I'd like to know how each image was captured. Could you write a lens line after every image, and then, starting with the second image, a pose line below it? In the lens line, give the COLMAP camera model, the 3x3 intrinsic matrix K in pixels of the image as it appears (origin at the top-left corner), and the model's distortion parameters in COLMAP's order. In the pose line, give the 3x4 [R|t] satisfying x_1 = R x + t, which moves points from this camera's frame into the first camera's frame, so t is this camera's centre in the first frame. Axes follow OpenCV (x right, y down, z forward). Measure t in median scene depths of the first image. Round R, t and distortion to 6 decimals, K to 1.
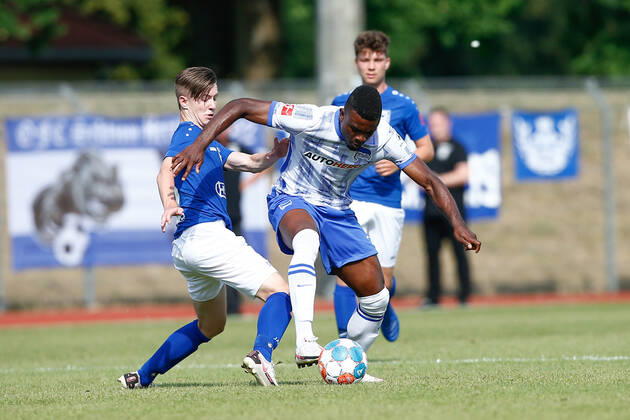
lens RADIAL K [[4523.3, 0, 315.0], [0, 4523.3, 210.0], [0, 0, 1]] dist [0.317561, -23.996454]
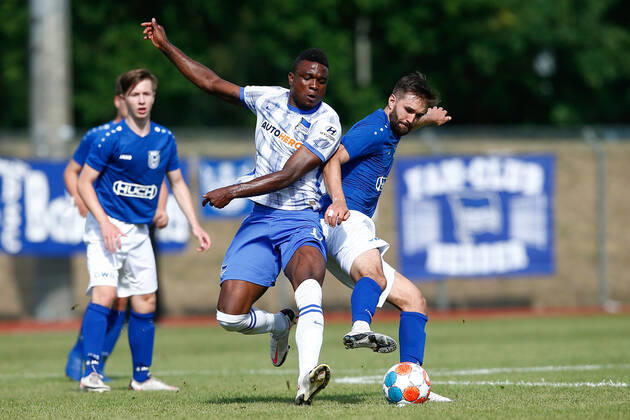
lens RADIAL K [[4523.3, 0, 315.0], [0, 4523.3, 210.0], [0, 0, 1]] dist [0.317561, -23.996454]
pose [[0.998733, 0.005504, 0.050015, 0.015199], [-0.005135, 0.999959, -0.007500, -0.000063], [-0.050054, 0.007233, 0.998720, -0.158922]]
